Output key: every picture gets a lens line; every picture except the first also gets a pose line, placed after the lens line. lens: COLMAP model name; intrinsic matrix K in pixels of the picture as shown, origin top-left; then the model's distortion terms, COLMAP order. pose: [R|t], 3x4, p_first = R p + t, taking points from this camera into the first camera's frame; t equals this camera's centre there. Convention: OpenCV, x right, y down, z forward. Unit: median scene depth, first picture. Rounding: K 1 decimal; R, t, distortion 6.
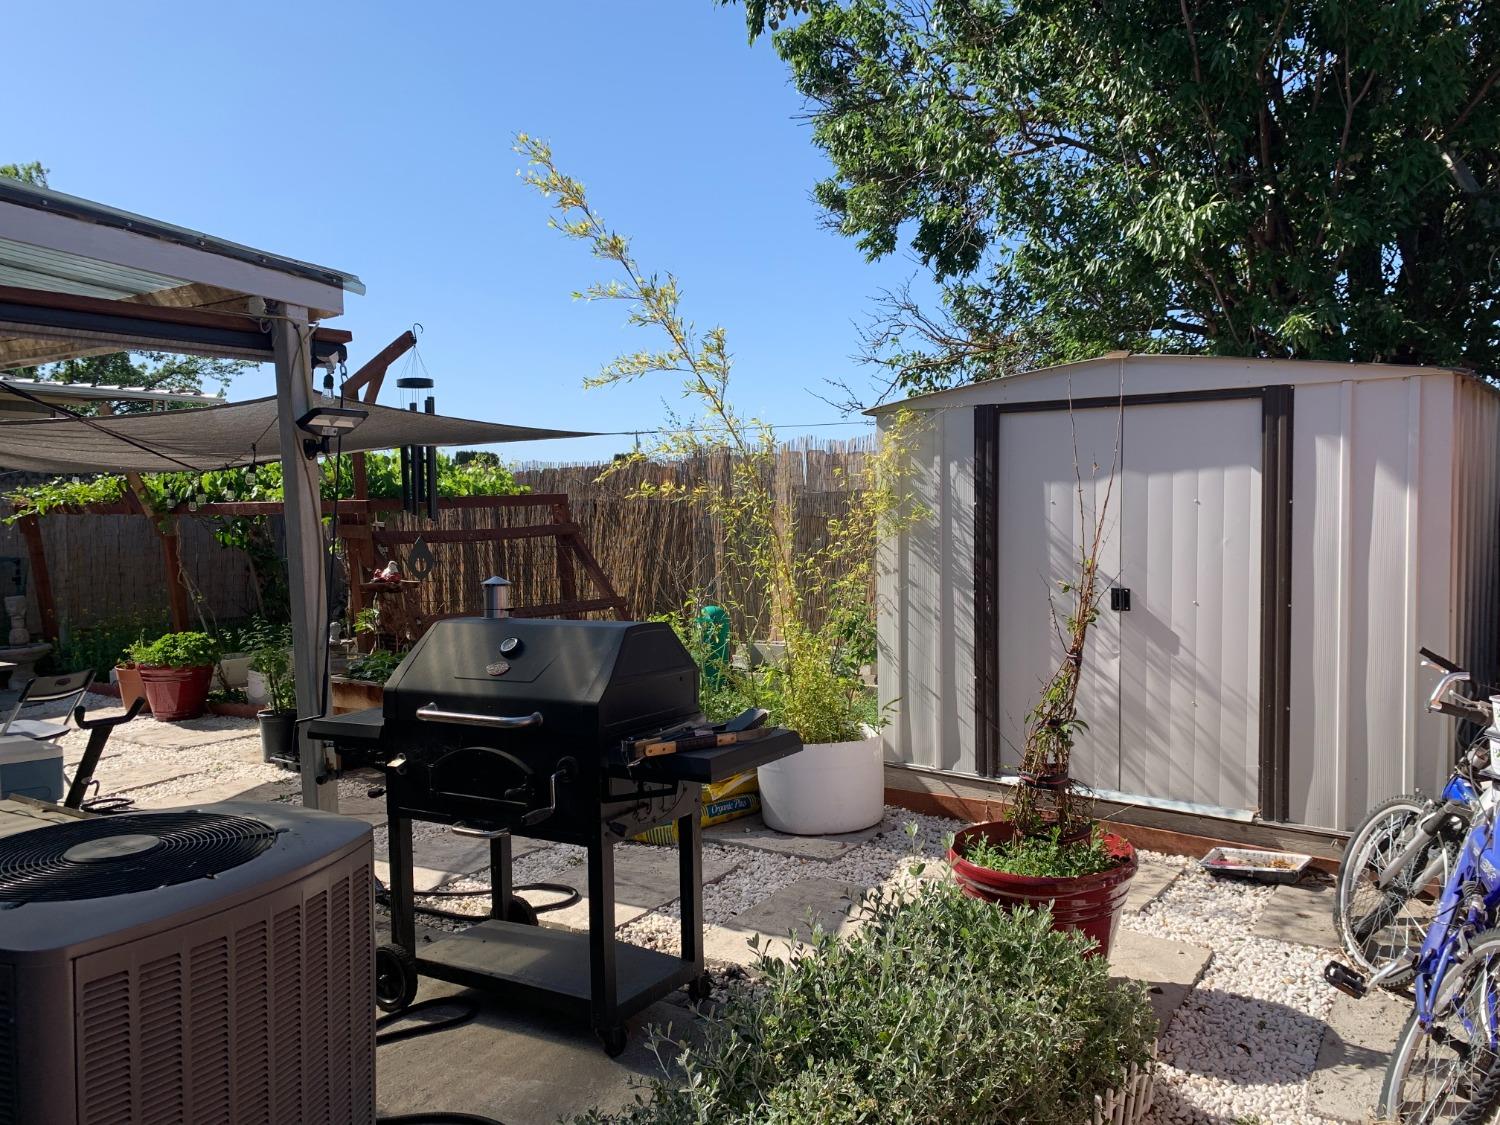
lens RADIAL K [[1151.2, 0, 758.3], [0, 1151.2, 557.7], [0, 0, 1]] dist [0.061105, -0.086647]
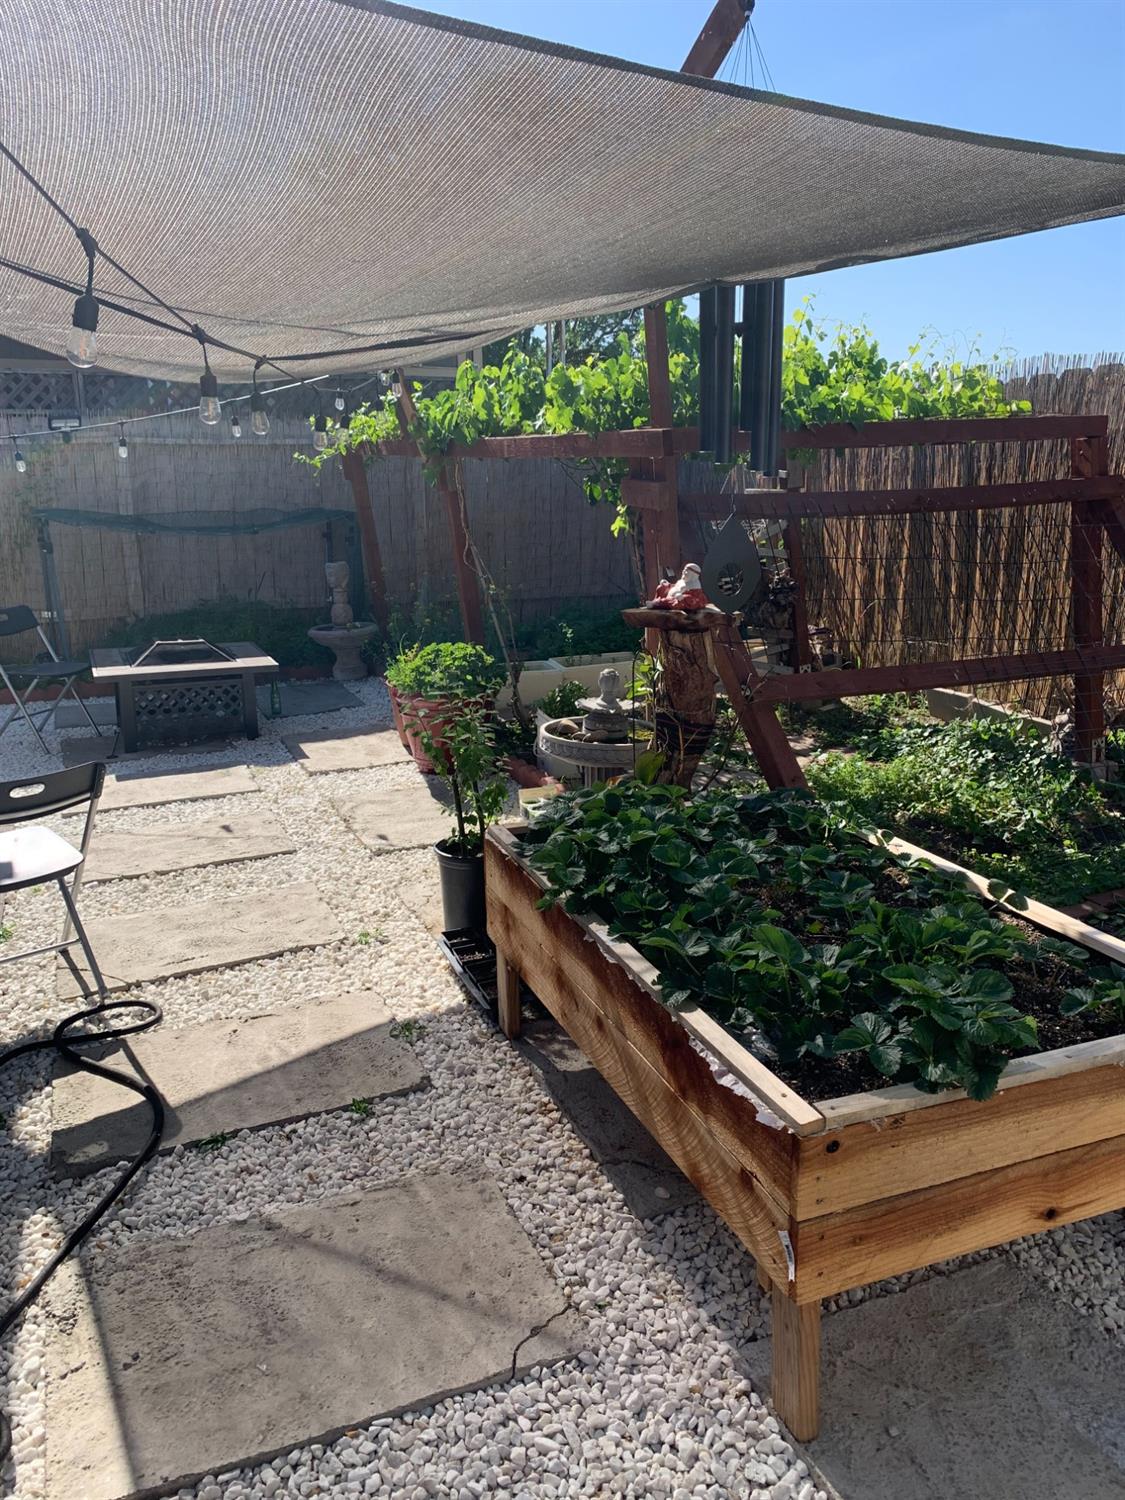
lens RADIAL K [[1113.0, 0, 586.7], [0, 1113.0, 752.4], [0, 0, 1]] dist [0.098104, -0.192070]
pose [[0.839732, 0.143905, -0.523585, -0.117962], [-0.025380, 0.973591, 0.226884, -0.027708], [0.542407, -0.177233, 0.821208, 0.671880]]
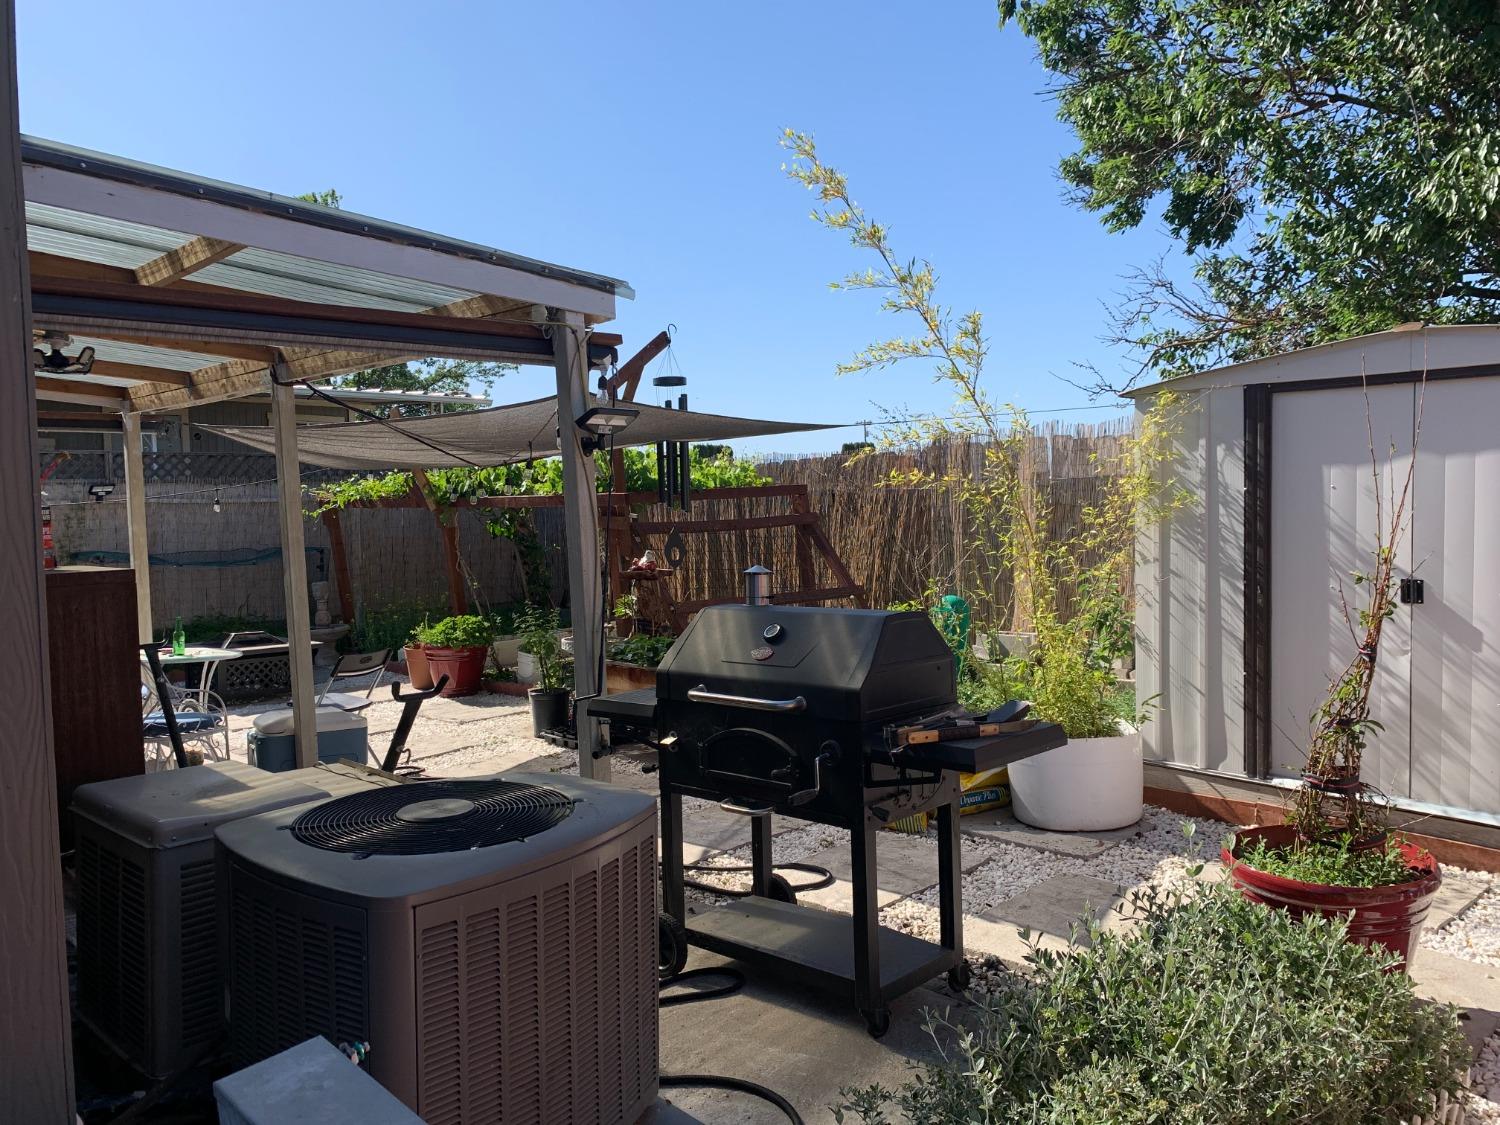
lens RADIAL K [[1151.2, 0, 758.3], [0, 1151.2, 557.7], [0, 0, 1]] dist [0.061105, -0.086647]
pose [[0.981569, 0.001078, -0.191107, -0.021137], [0.000574, 0.999963, 0.008589, 0.000909], [0.191110, -0.008540, 0.981532, -0.008382]]
